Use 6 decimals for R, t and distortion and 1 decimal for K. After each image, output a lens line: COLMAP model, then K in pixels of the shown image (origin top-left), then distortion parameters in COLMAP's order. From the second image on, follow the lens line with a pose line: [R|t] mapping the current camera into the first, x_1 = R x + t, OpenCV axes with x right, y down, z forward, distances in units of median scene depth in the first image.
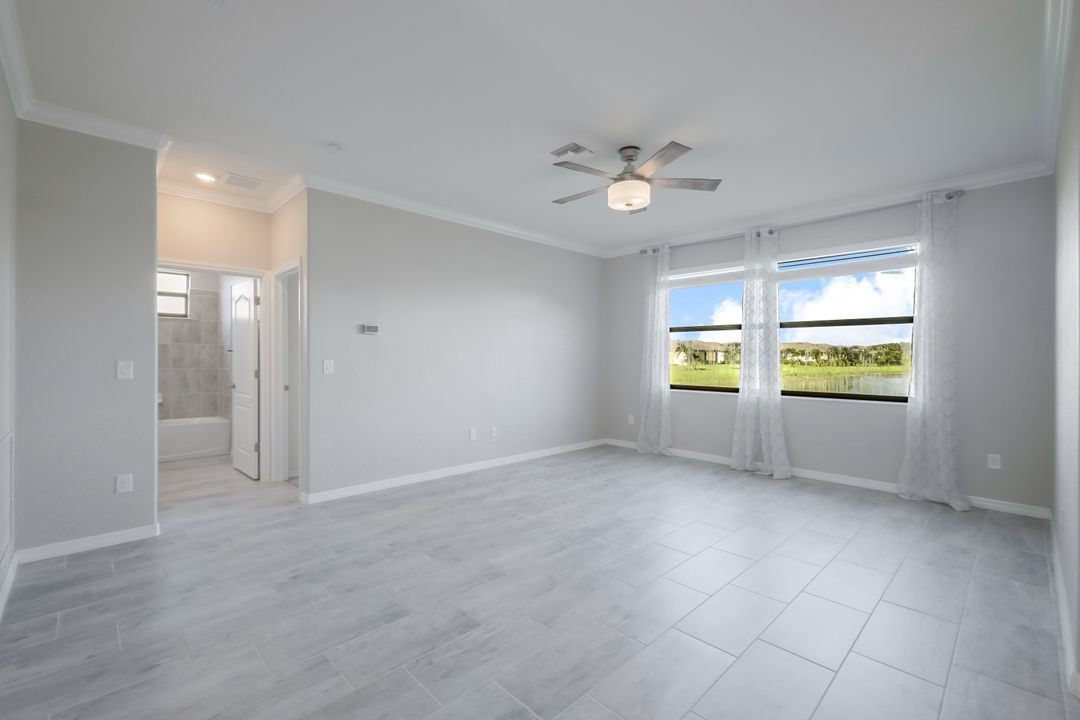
lens RADIAL K [[464.7, 0, 539.8], [0, 464.7, 356.3], [0, 0, 1]] dist [-0.000029, -0.000035]
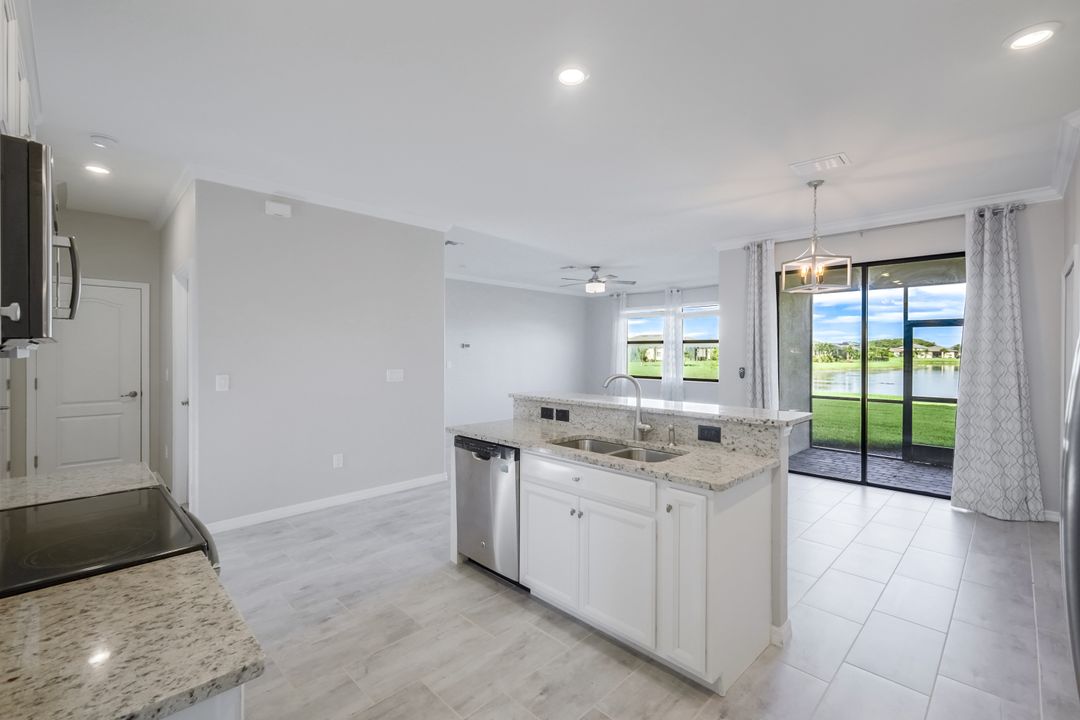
lens RADIAL K [[470.2, 0, 542.9], [0, 470.2, 355.5], [0, 0, 1]] dist [0.001808, 0.000412]
pose [[0.999845, 0.000301, 0.017586, -0.063958], [-0.000429, 0.999973, 0.007274, -0.026444], [-0.017583, -0.007281, 0.999819, -0.822584]]
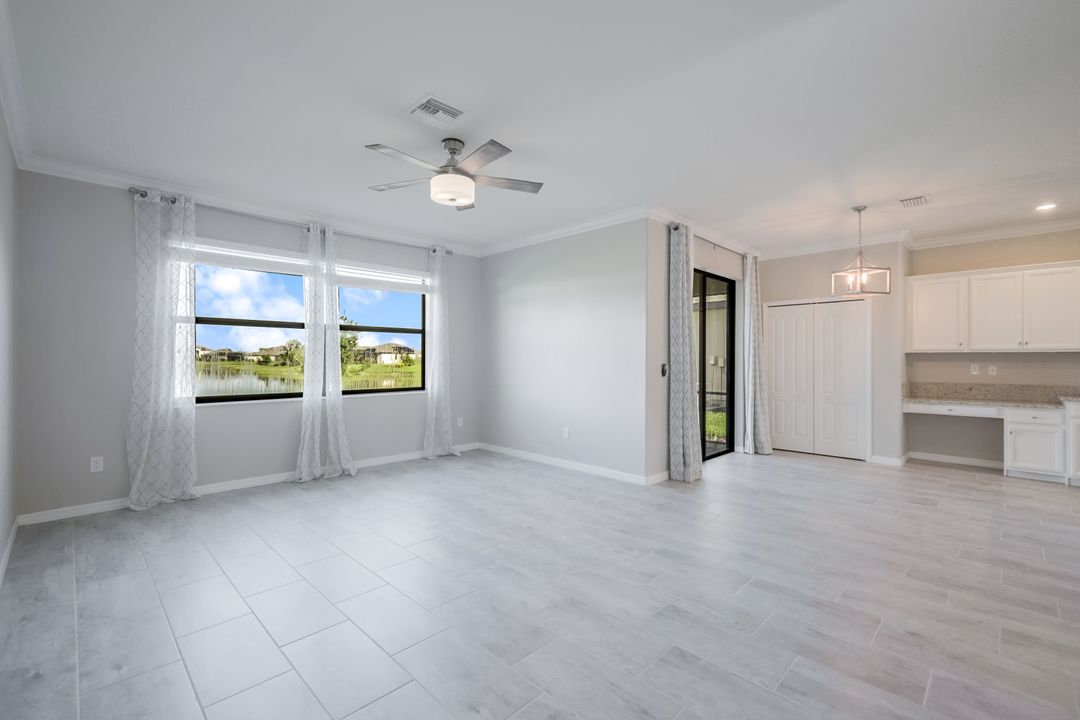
lens RADIAL K [[470.2, 0, 542.9], [0, 470.2, 355.5], [0, 0, 1]] dist [0.001808, 0.000412]
pose [[-0.022480, 0.003972, 0.999739, -0.520579], [-0.004114, 0.999983, -0.004066, -0.002301], [-0.999739, -0.004204, -0.022463, 0.559772]]
